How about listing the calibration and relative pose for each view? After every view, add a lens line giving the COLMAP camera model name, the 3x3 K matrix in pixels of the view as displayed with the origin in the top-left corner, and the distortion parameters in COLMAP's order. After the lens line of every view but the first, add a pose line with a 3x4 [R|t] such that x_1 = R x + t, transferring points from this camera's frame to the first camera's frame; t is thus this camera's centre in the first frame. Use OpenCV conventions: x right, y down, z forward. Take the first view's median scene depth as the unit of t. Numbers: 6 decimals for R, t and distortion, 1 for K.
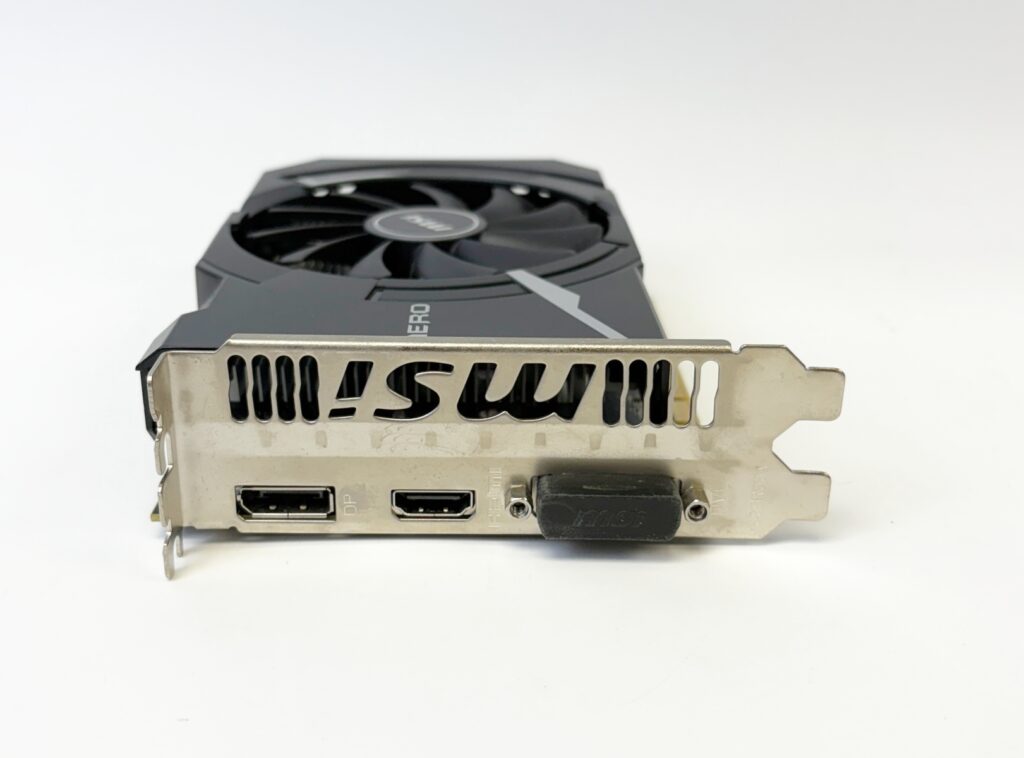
lens RADIAL K [[1309.8, 0, 509.9], [0, 1309.8, 376.6], [0, 0, 1]] dist [-0.043129, 0.000000]
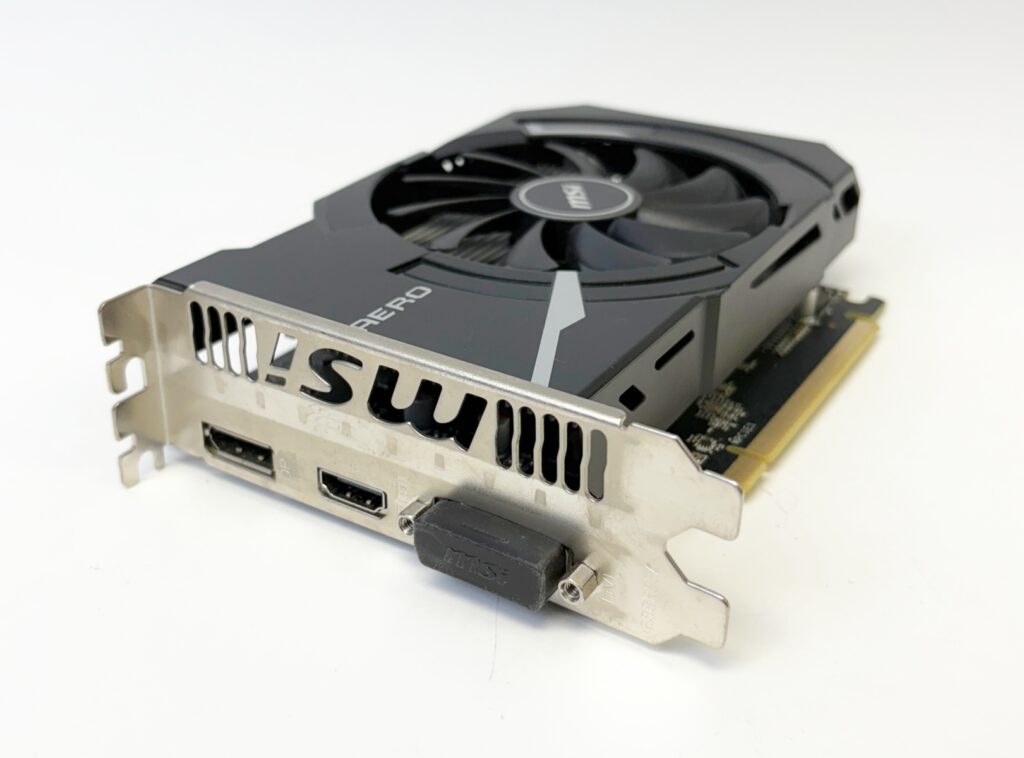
lens RADIAL K [[1309.8, 0, 511.6], [0, 1309.8, 382.1], [0, 0, 1]] dist [-0.043129, 0.000000]
pose [[0.835896, 0.253143, -0.487028, 0.504634], [-0.208971, 0.967249, 0.144087, -0.151002], [0.507552, -0.018667, 0.861419, 0.225975]]
